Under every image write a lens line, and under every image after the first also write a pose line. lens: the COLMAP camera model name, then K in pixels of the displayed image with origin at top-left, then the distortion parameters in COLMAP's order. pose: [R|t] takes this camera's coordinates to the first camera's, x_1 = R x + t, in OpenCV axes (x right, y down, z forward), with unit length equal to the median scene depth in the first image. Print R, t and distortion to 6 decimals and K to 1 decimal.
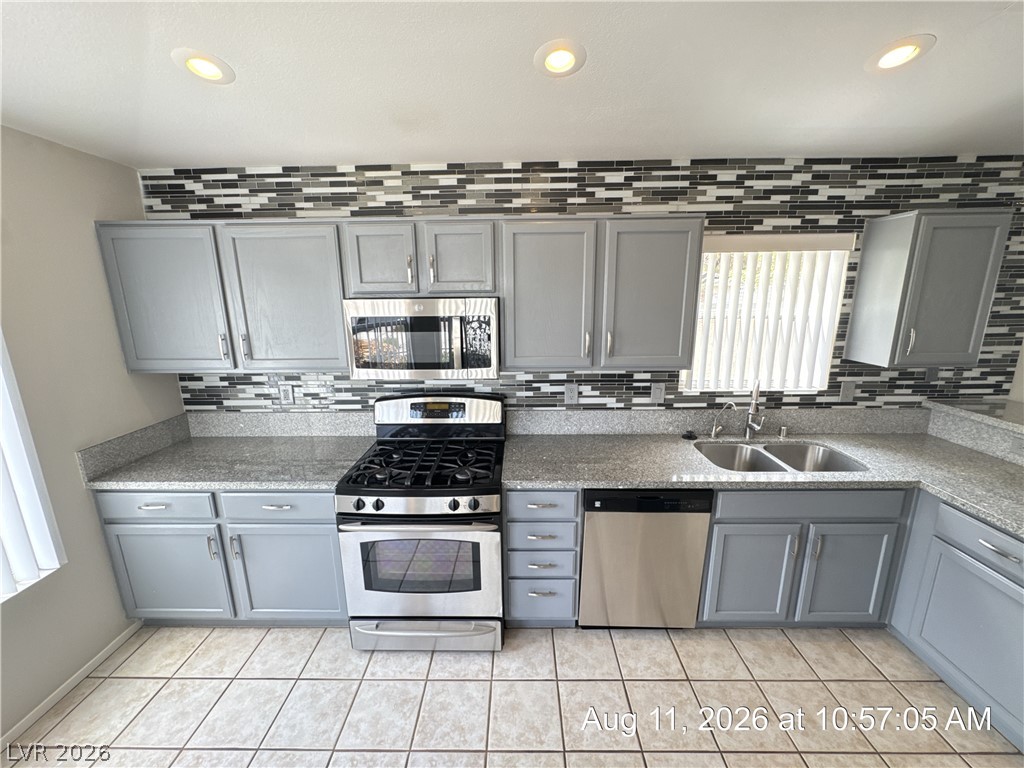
lens RADIAL K [[410.1, 0, 514.2], [0, 410.1, 384.5], [0, 0, 1]] dist [-0.002885, 0.000752]
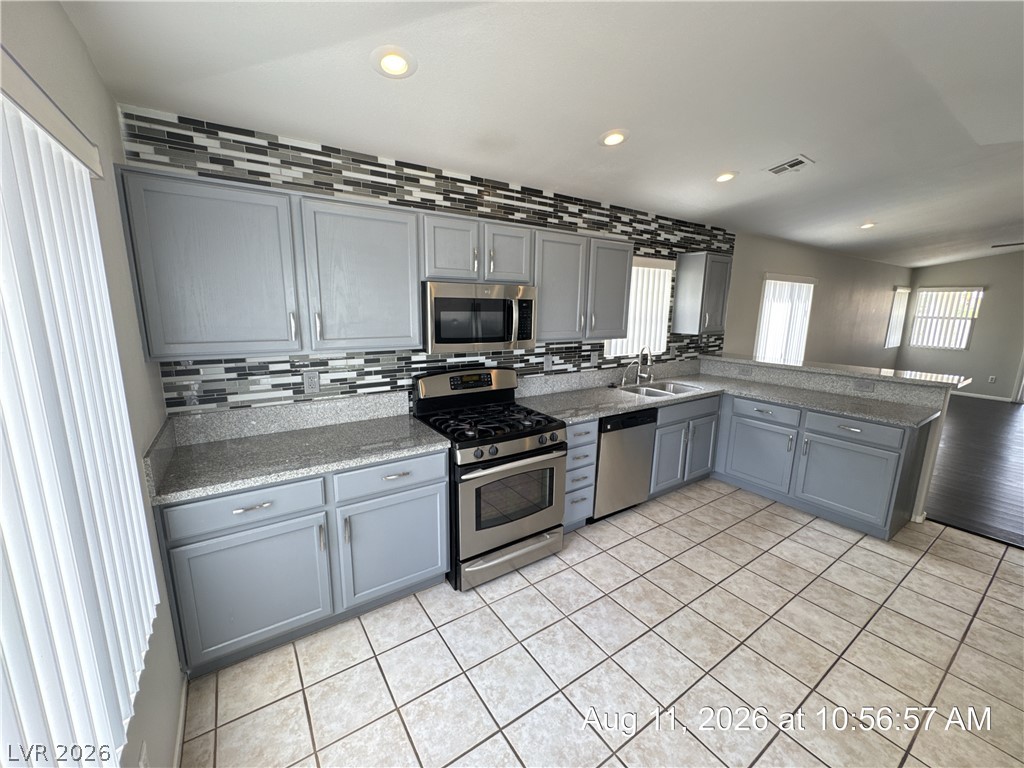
lens RADIAL K [[410.1, 0, 513.8], [0, 410.1, 384.7], [0, 0, 1]] dist [-0.002885, 0.000752]
pose [[0.818009, -0.089144, 0.568255, -0.795970], [0.104993, 0.994461, 0.004866, 0.083216], [-0.565542, 0.055682, 0.822838, -0.036562]]
